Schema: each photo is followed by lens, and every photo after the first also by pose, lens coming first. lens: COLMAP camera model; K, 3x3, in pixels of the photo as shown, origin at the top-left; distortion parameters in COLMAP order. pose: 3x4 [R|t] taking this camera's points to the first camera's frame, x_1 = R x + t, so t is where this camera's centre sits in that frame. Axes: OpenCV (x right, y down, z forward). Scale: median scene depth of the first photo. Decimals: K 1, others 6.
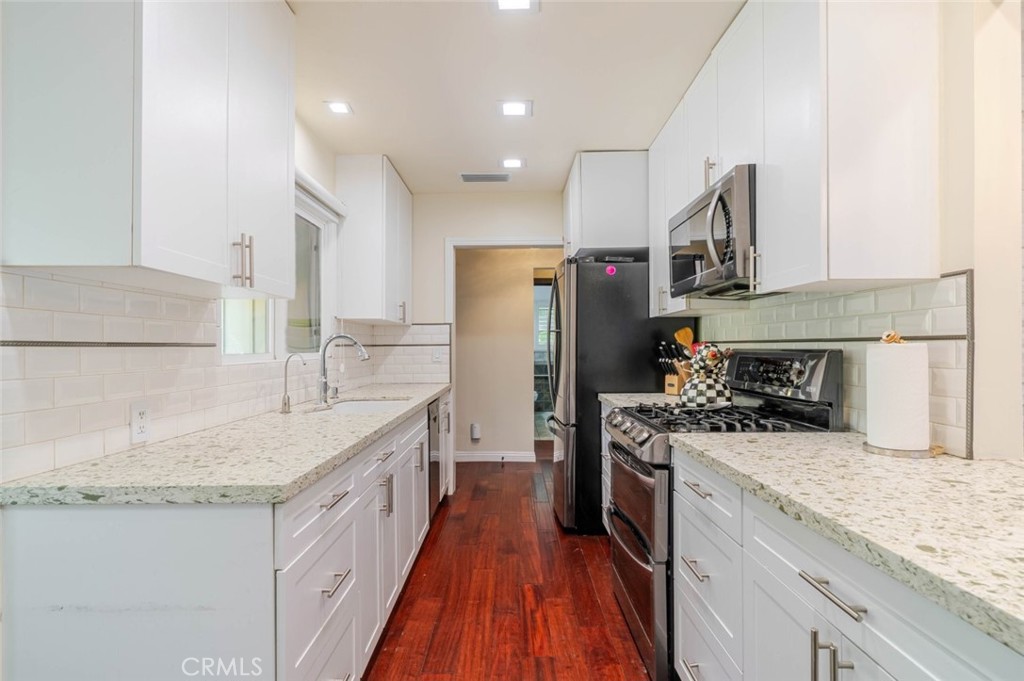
lens RADIAL K [[511.5, 0, 500.9], [0, 511.5, 345.0], [0, 0, 1]] dist [0.001046, -0.000344]
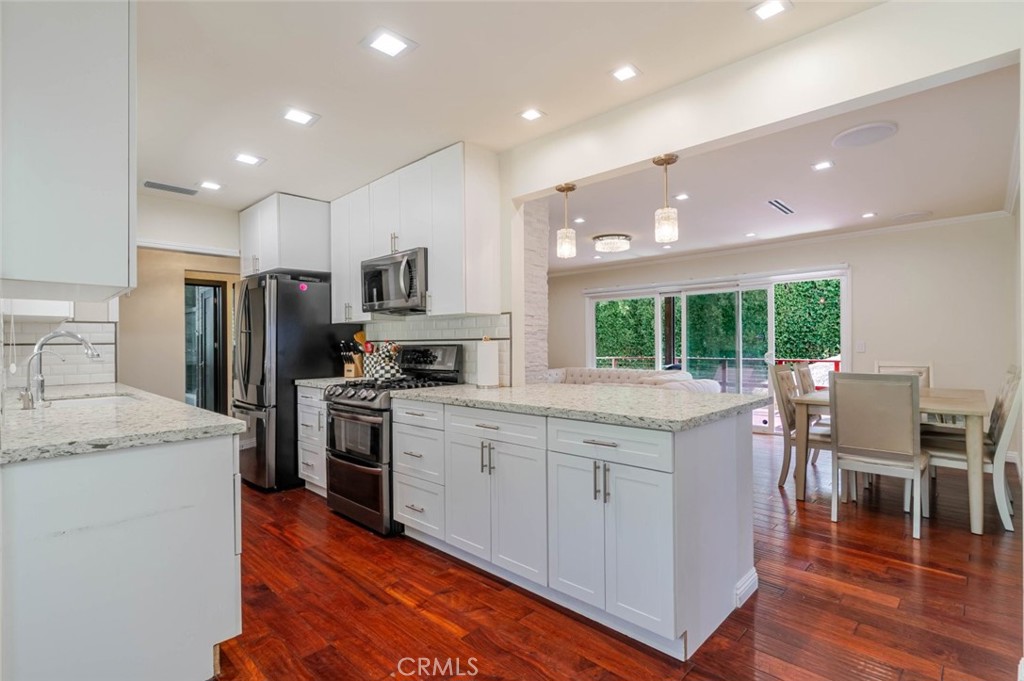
lens RADIAL K [[489.5, 0, 506.6], [0, 489.5, 344.2], [0, 0, 1]] dist [0.004986, -0.000264]
pose [[0.693383, -0.002755, 0.720564, -0.498373], [0.003930, 0.999992, 0.000041, 0.007270], [-0.720559, 0.002803, 0.693388, -0.390176]]
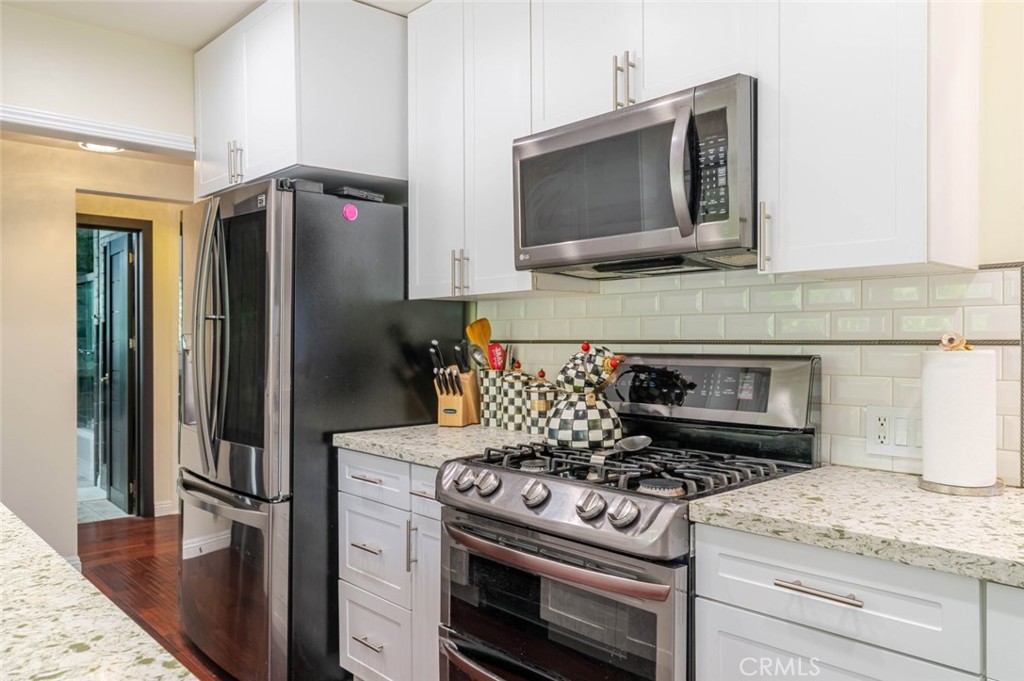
lens RADIAL K [[762.3, 0, 512.0], [0, 762.3, 340.5], [0, 0, 1]] dist [0.038794, -0.112019]
pose [[0.733575, -0.000317, 0.679608, -0.330546], [-0.001976, 0.999995, 0.002600, -0.012019], [-0.679606, -0.003250, 0.733571, 0.392074]]
